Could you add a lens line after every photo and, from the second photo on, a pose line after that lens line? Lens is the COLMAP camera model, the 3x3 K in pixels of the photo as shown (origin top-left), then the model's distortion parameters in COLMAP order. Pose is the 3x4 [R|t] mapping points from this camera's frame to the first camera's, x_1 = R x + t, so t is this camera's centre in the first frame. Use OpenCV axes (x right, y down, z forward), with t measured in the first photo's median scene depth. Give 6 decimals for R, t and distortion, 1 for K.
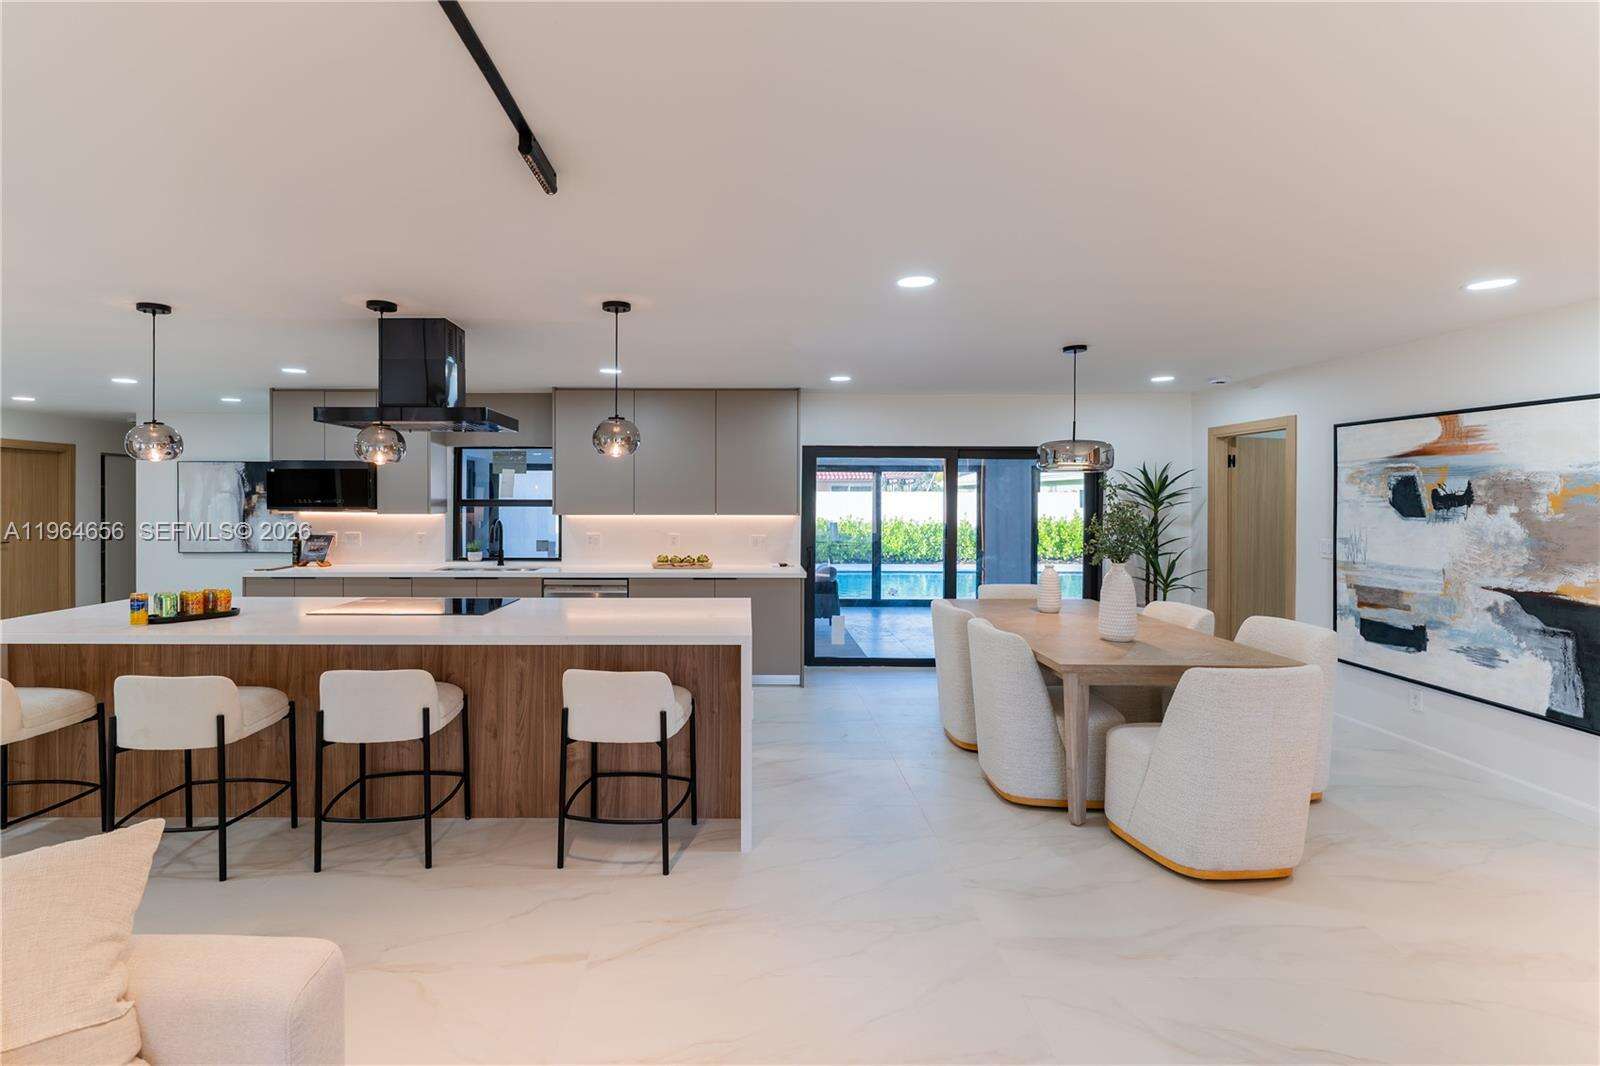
lens RADIAL K [[750.6, 0, 772.1], [0, 750.6, 498.6], [0, 0, 1]] dist [0.003955, -0.002171]
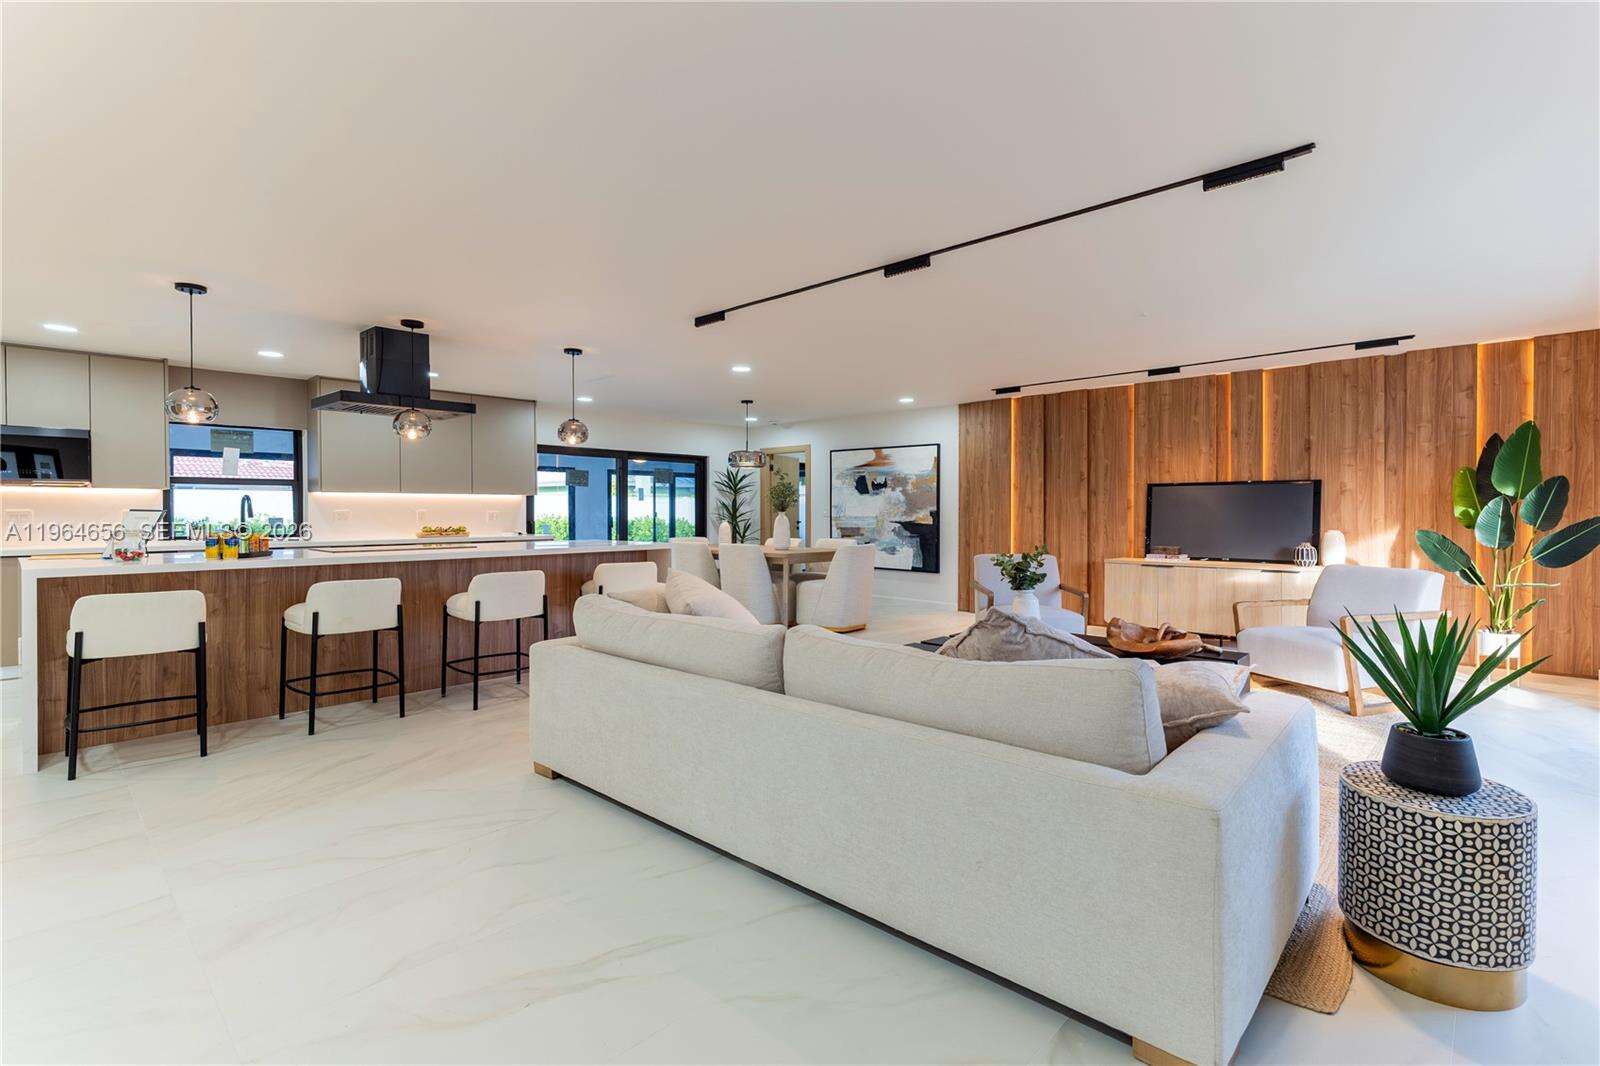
lens RADIAL K [[750.6, 0, 847.9], [0, 750.6, 513.6], [0, 0, 1]] dist [0.003955, -0.002171]
pose [[0.654318, -0.005400, 0.756200, -0.872748], [0.005366, 0.999982, 0.002498, 0.078142], [-0.756200, 0.002423, 0.654336, -0.423142]]
